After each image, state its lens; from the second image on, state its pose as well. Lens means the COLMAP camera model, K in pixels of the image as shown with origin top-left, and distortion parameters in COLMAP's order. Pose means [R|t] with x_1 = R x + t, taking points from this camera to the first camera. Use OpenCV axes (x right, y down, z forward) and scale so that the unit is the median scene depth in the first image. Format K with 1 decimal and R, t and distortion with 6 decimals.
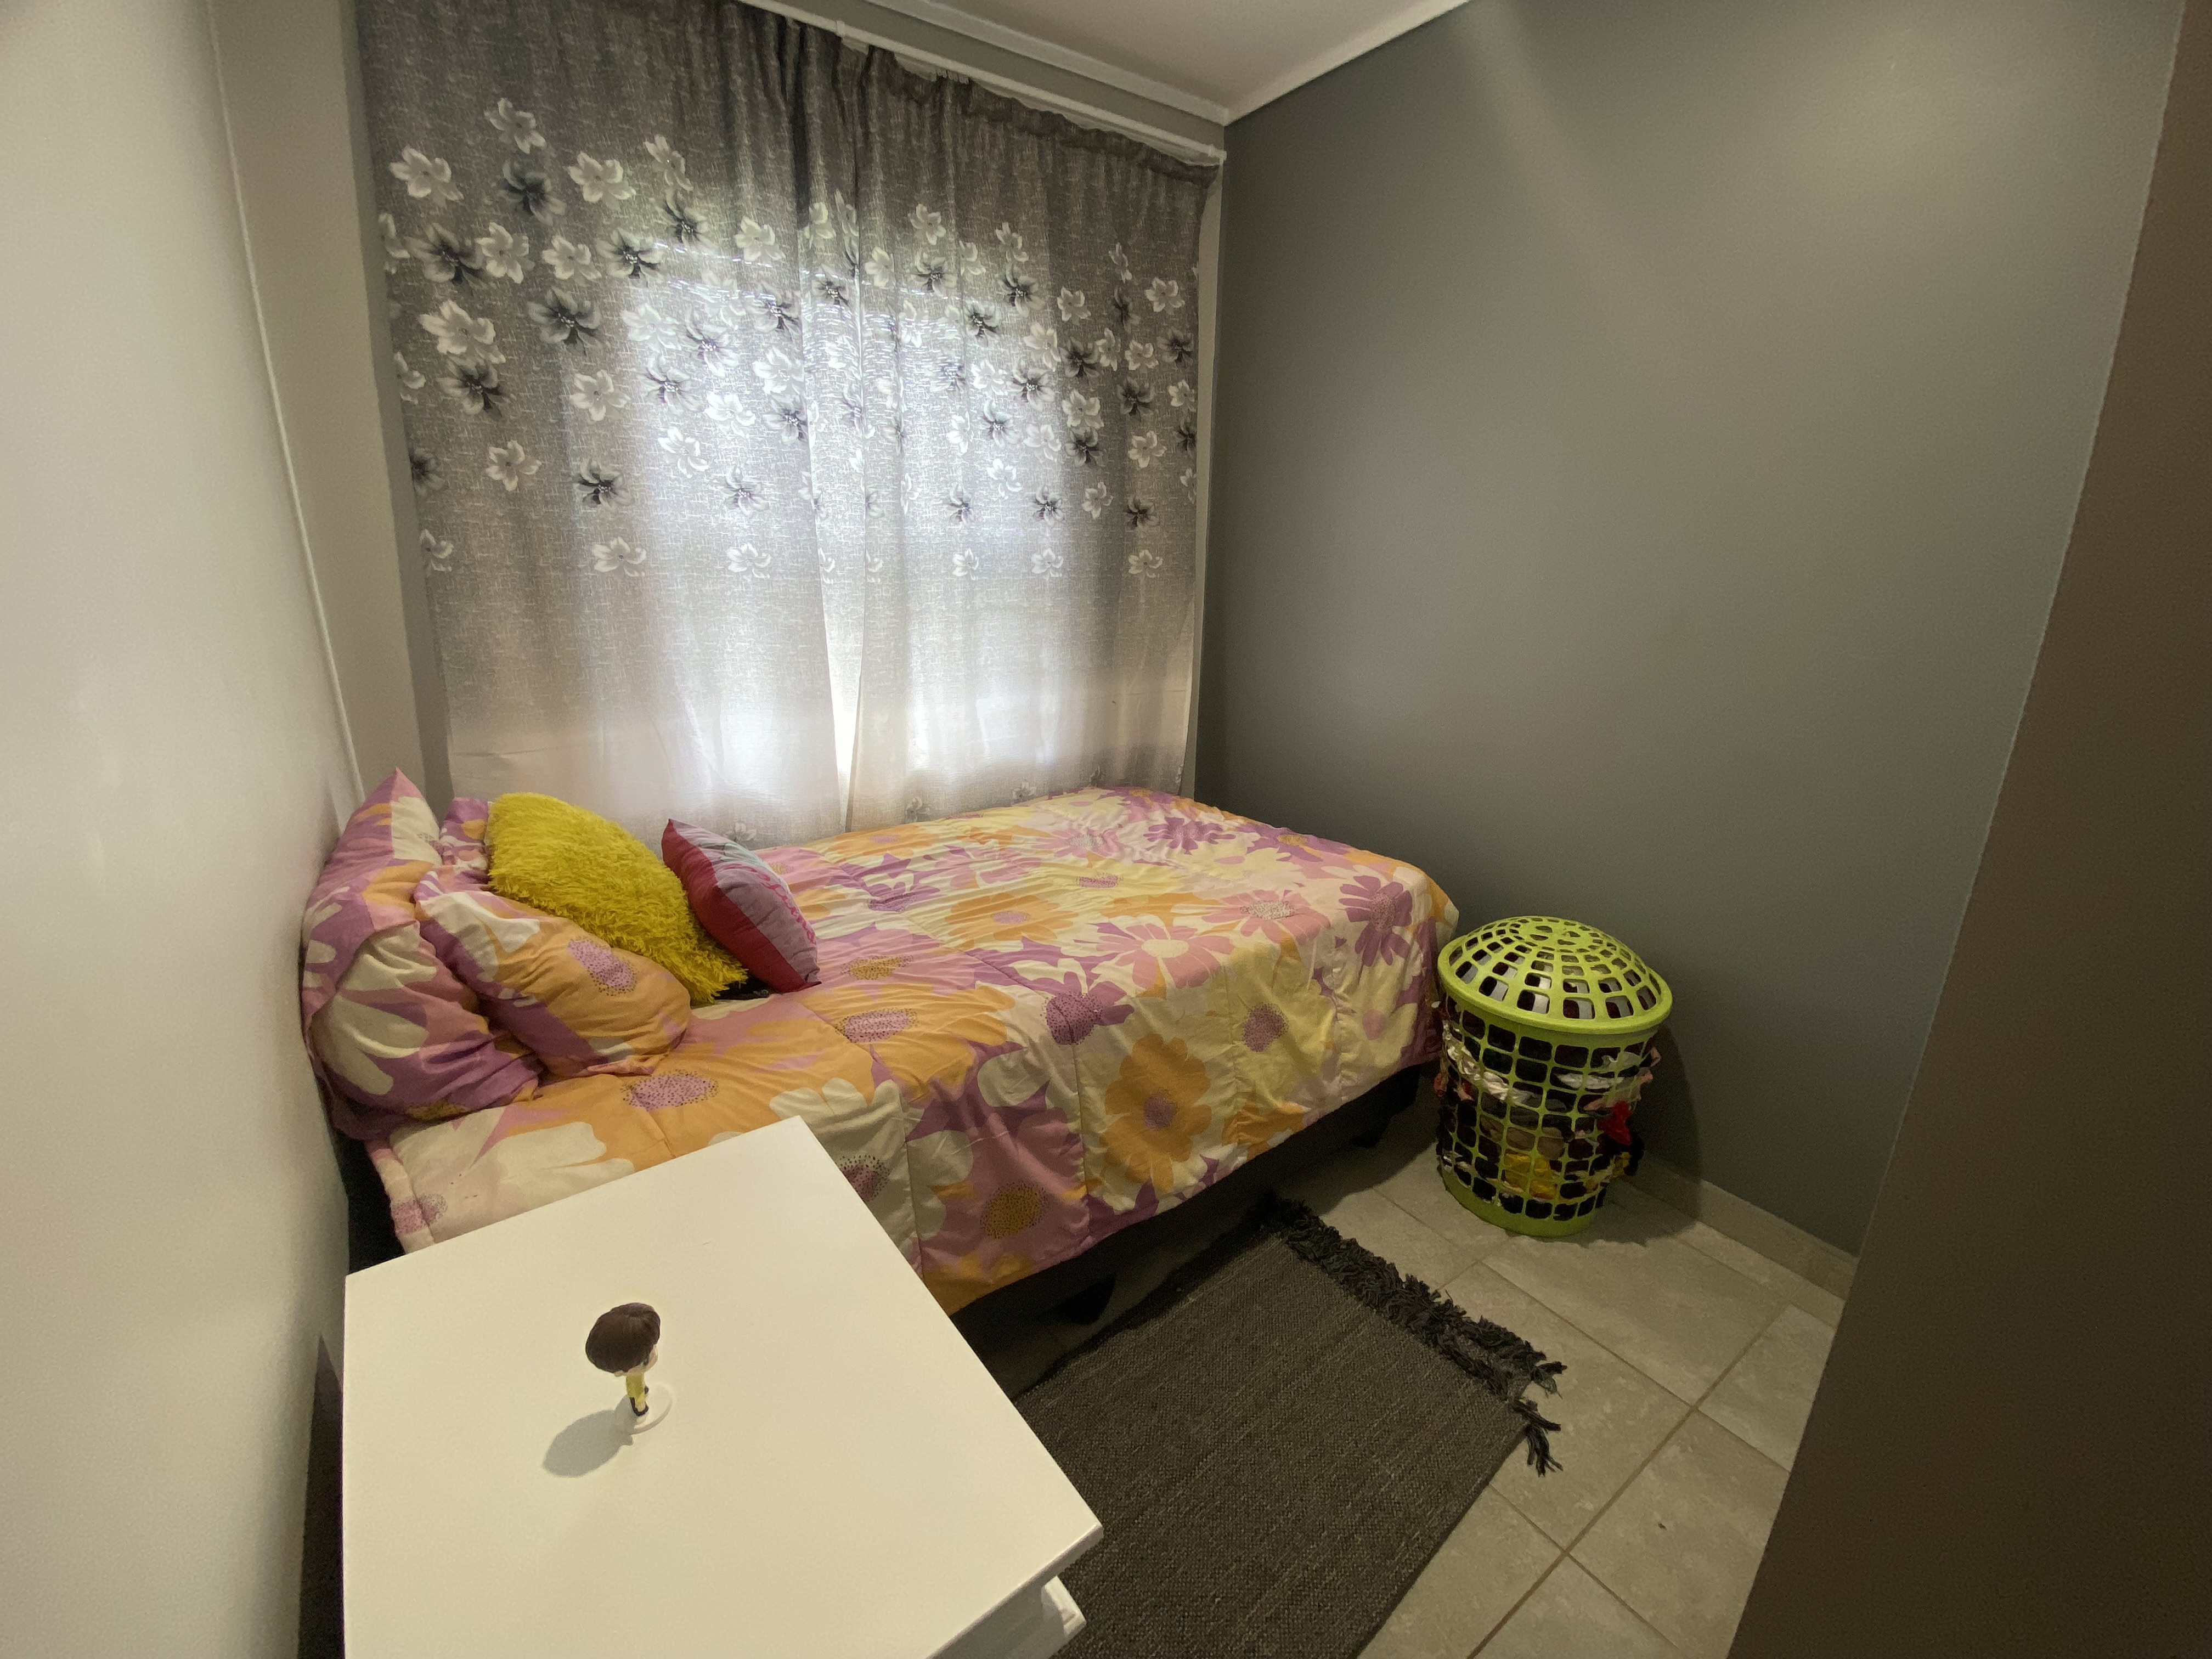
lens RADIAL K [[887.0, 0, 1100.7], [0, 887.0, 815.2], [0, 0, 1]] dist [0.028578, -0.031485]
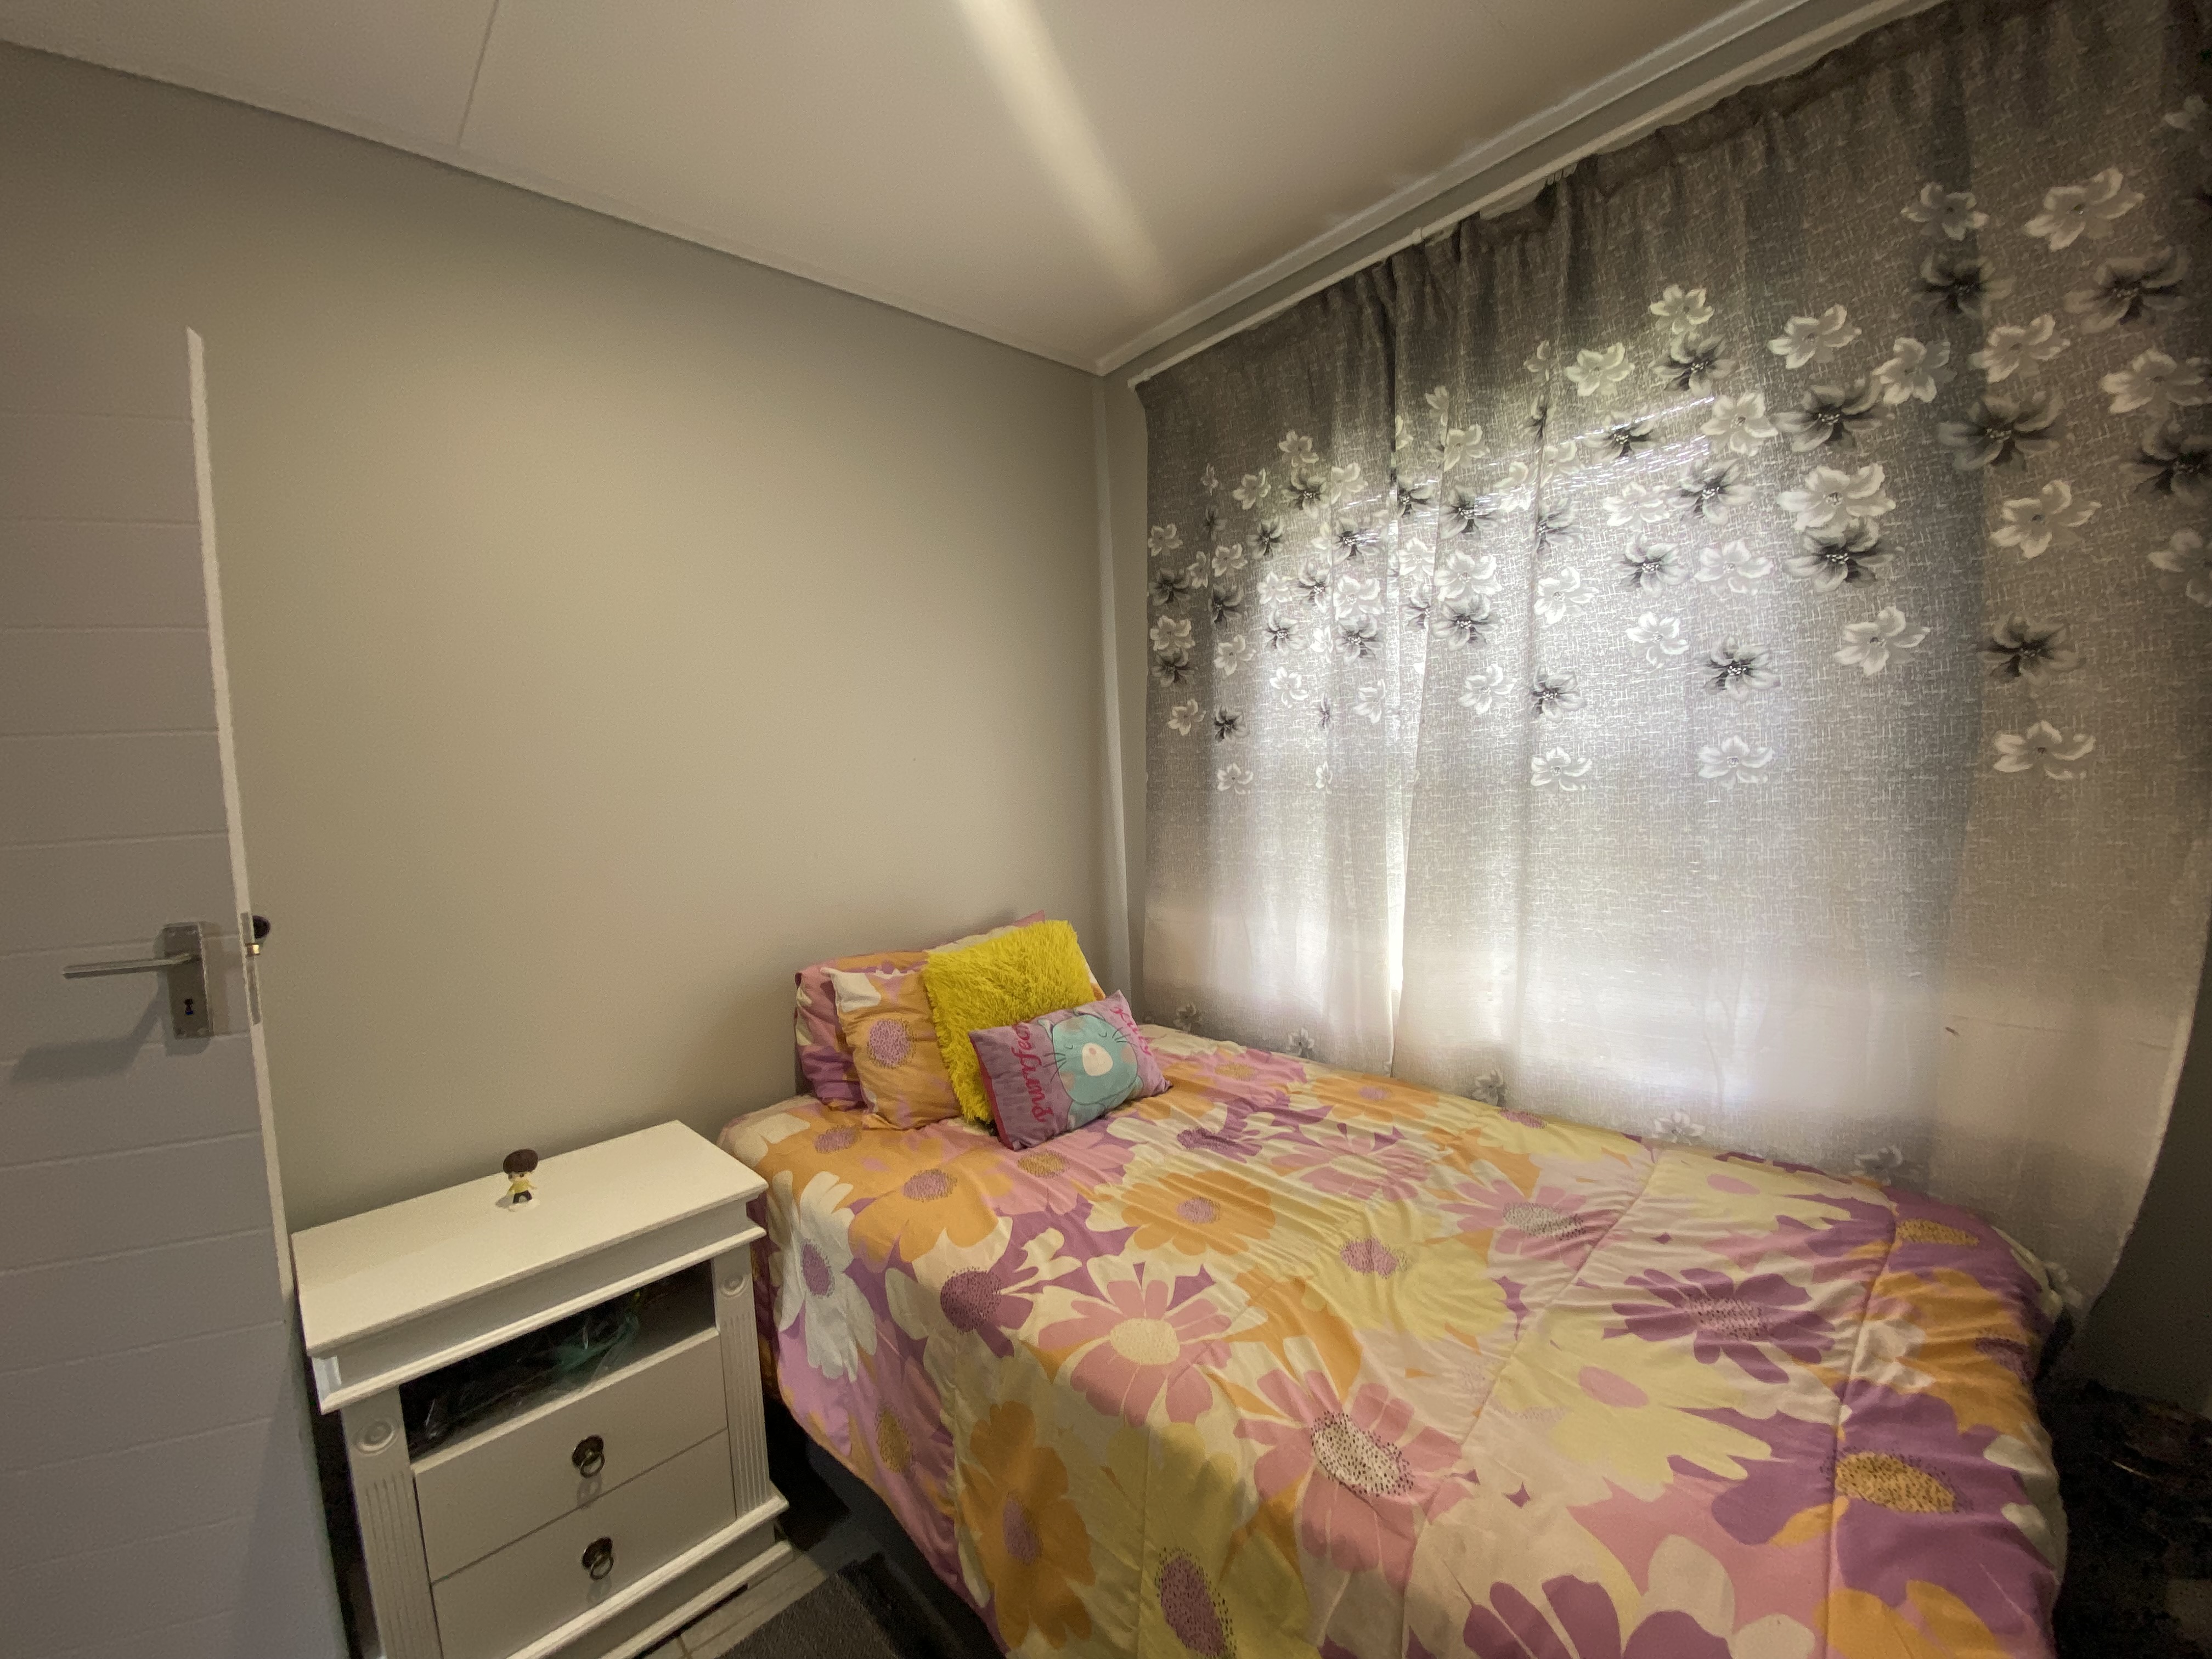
lens RADIAL K [[887.0, 0, 1100.7], [0, 887.0, 815.2], [0, 0, 1]] dist [0.028578, -0.031485]
pose [[0.107499, 0.049294, -0.992982, 0.609636], [-0.204612, 0.978487, 0.026423, -0.219531], [0.972922, 0.200335, 0.115273, 0.646756]]
